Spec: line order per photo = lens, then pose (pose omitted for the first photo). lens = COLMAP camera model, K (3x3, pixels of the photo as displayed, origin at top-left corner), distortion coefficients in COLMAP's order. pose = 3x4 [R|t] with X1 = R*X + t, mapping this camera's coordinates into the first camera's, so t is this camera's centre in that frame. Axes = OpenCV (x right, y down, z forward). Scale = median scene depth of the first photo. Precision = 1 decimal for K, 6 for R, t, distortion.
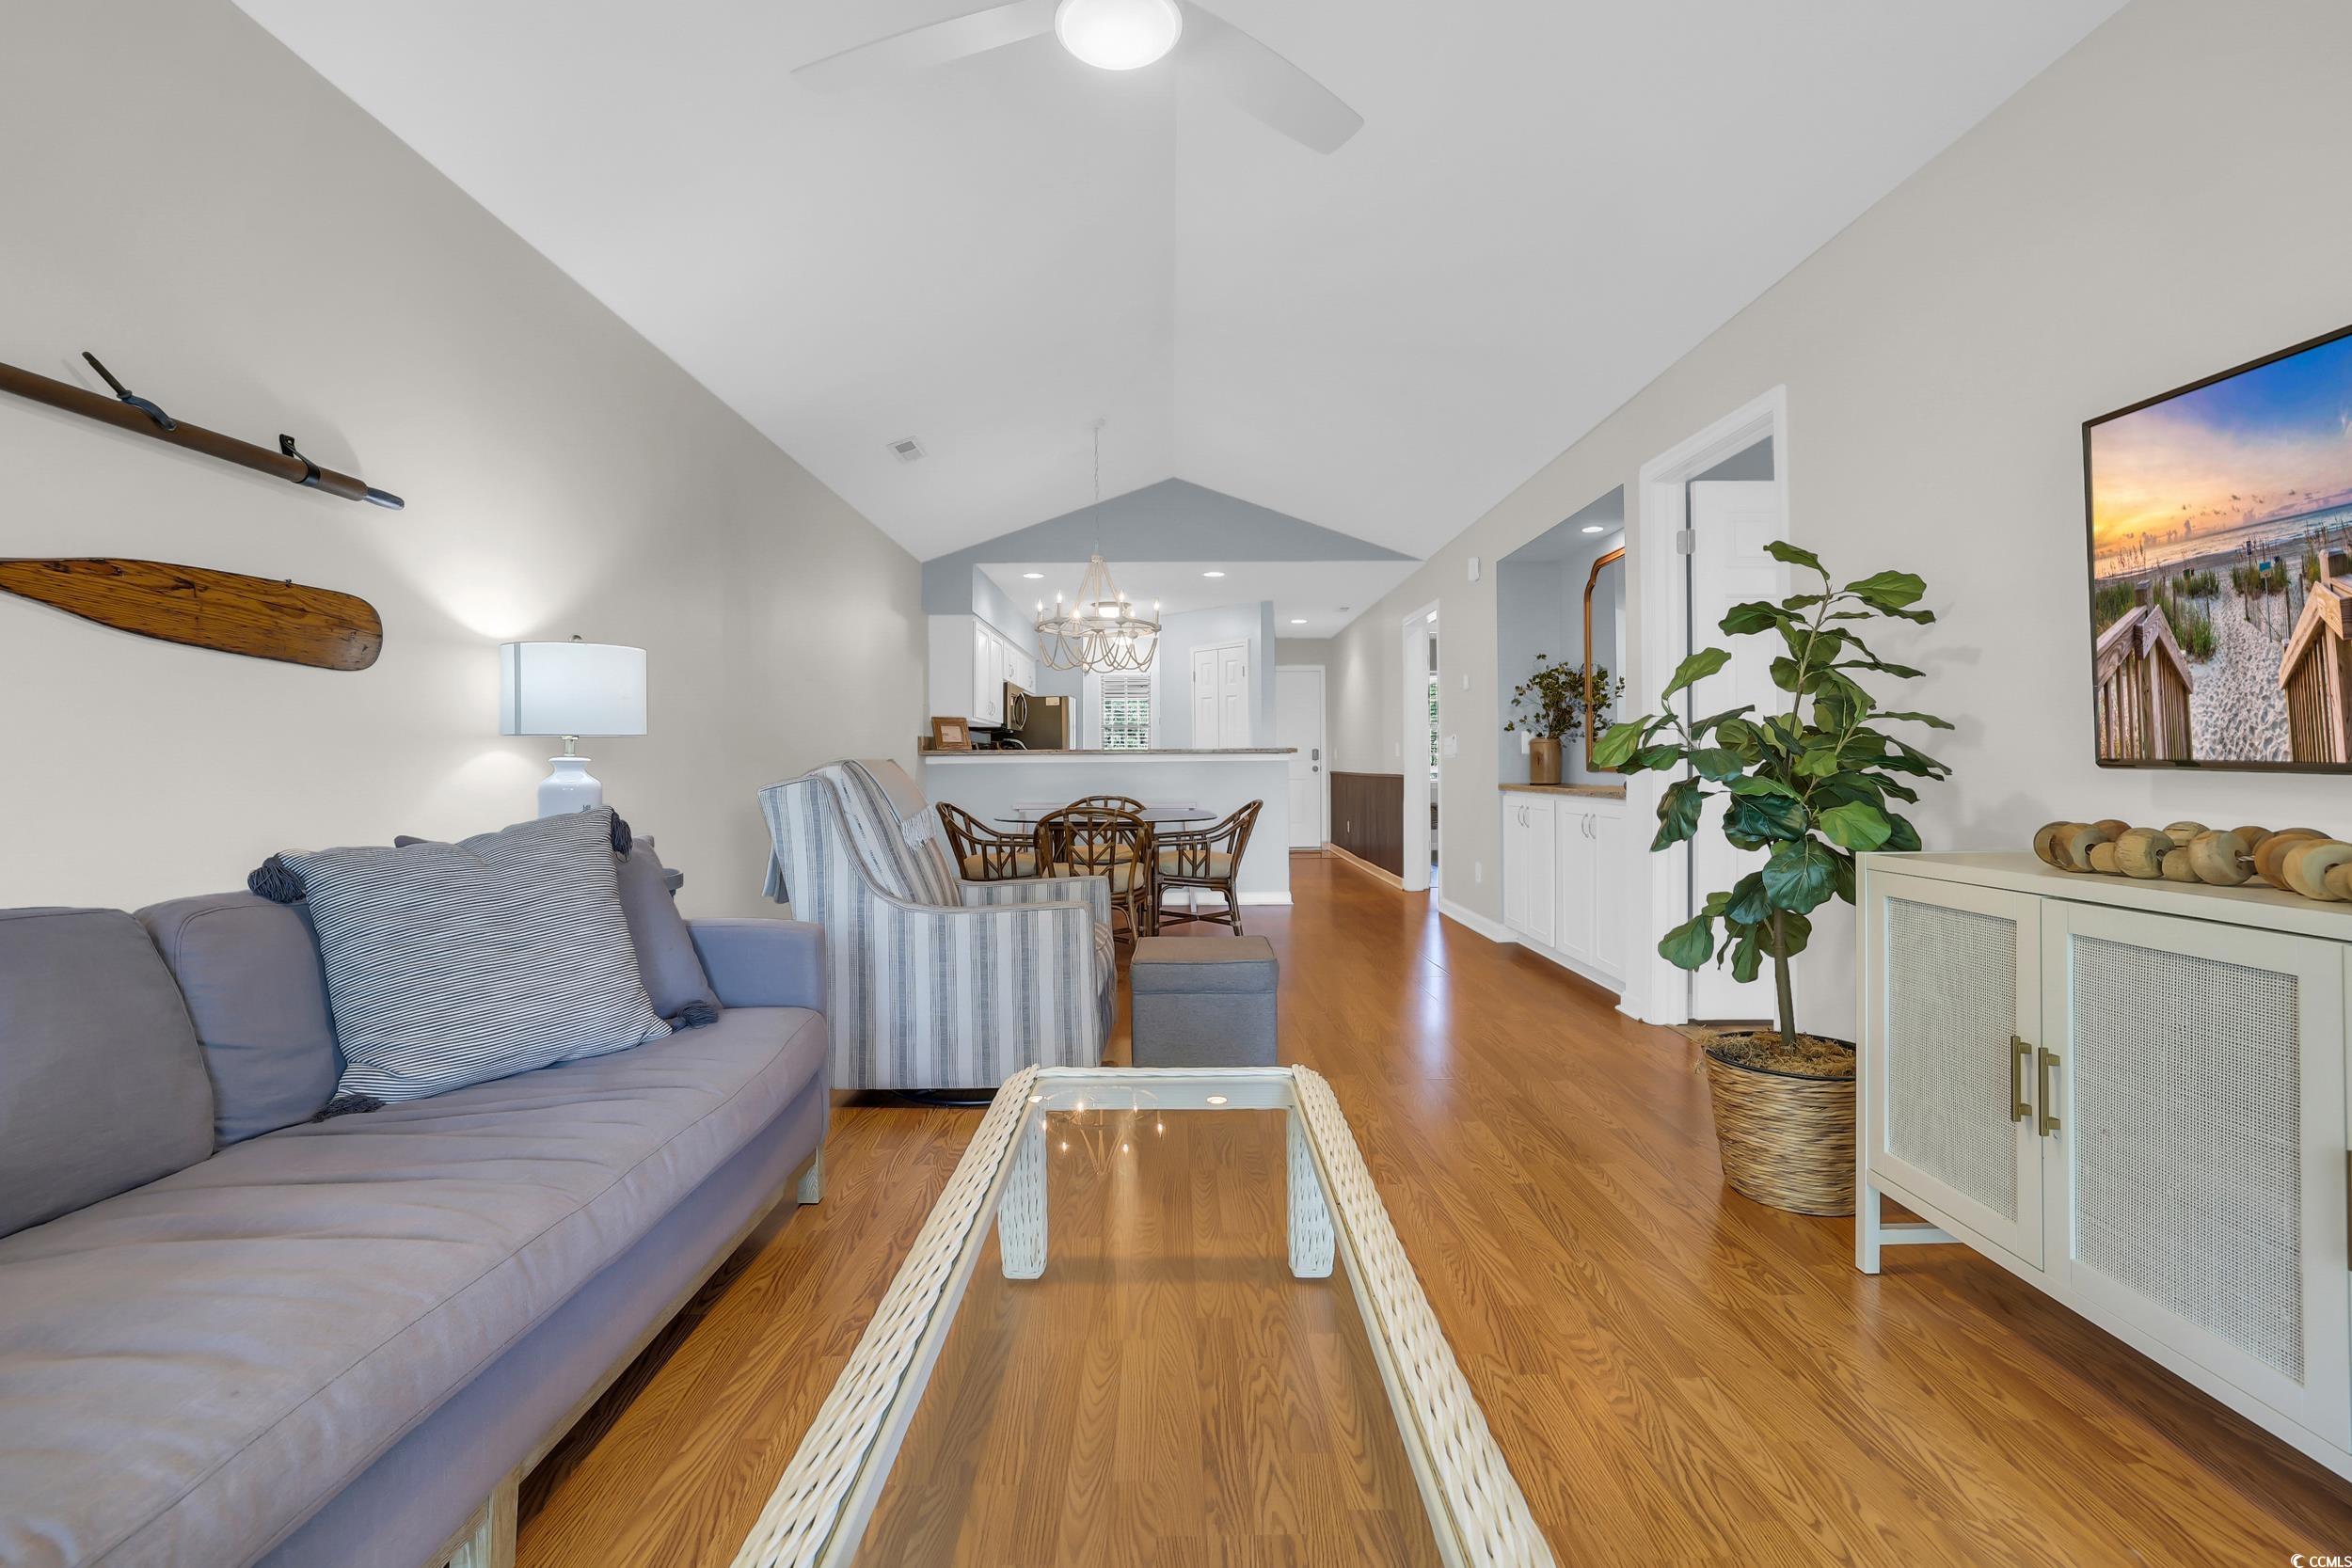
lens RADIAL K [[1008.0, 0, 1184.1], [0, 1008.0, 767.1], [0, 0, 1]] dist [-0.047922, 0.015708]
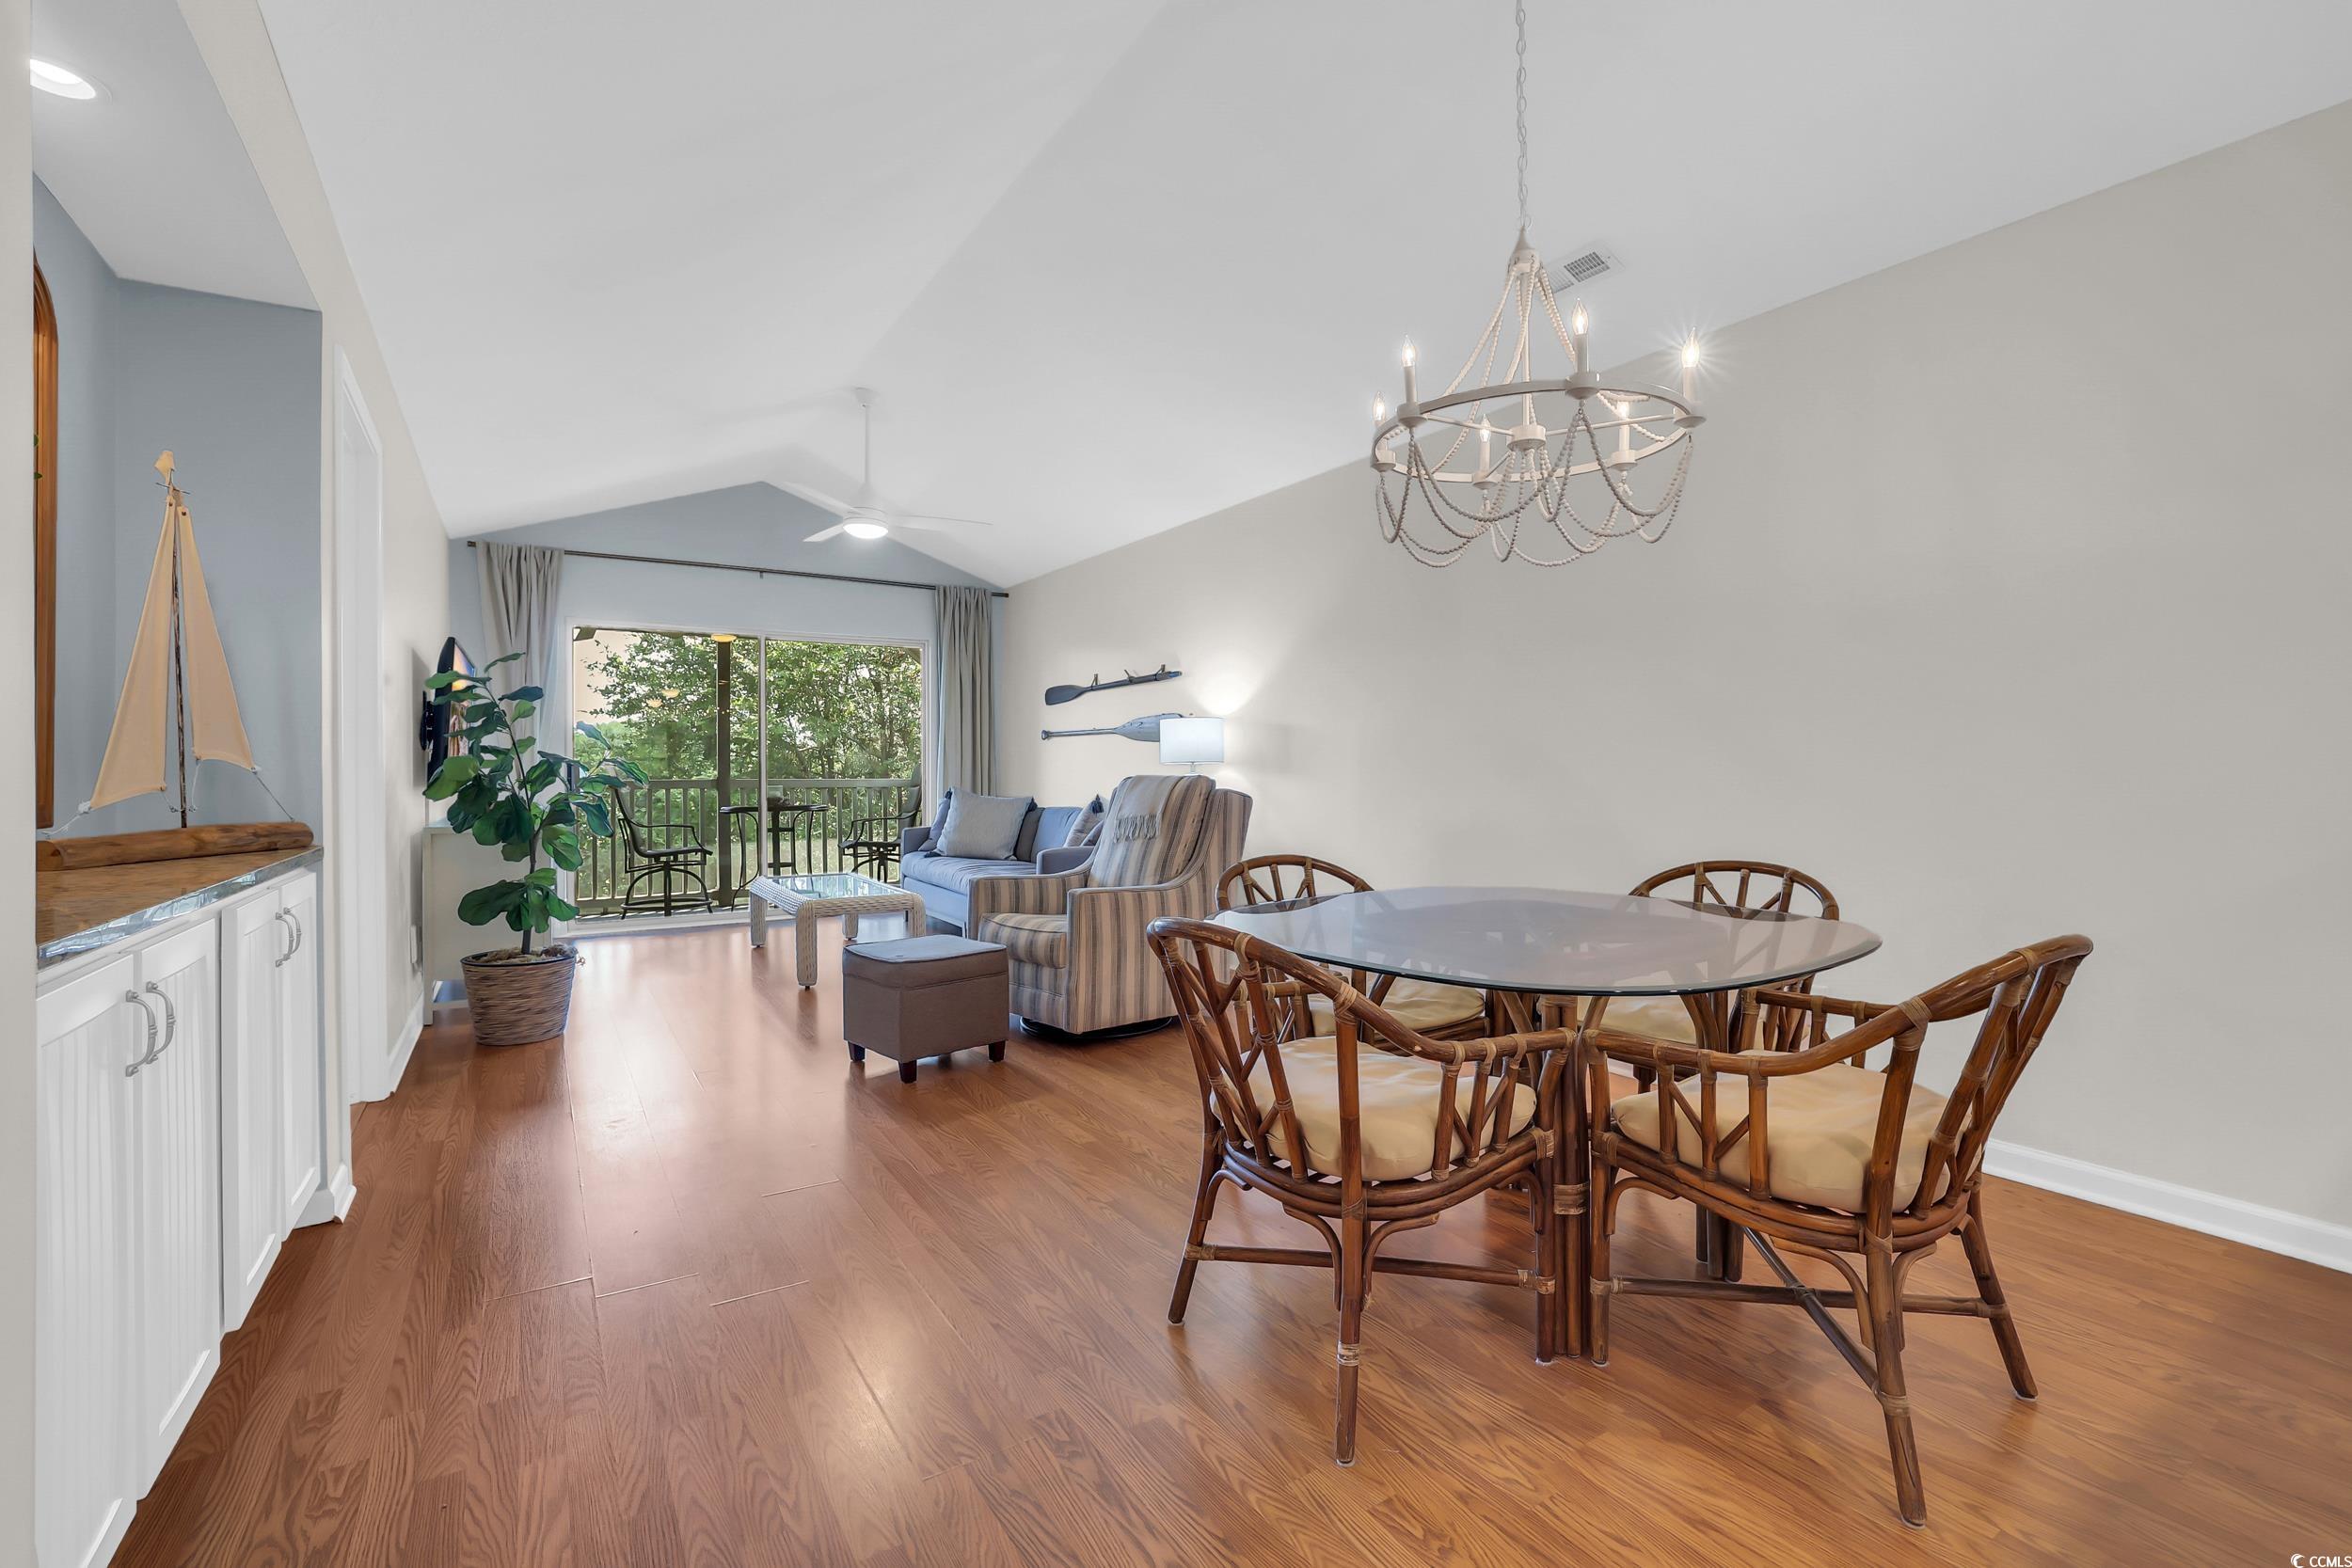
lens RADIAL K [[1008.0, 0, 1184.1], [0, 1008.0, 767.1], [0, 0, 1]] dist [-0.047922, 0.015708]
pose [[-0.866756, 0.009770, -0.498637, 0.623565], [0.002364, 0.999877, 0.015483, -0.098094], [0.498728, 0.012241, -0.866672, 4.303012]]
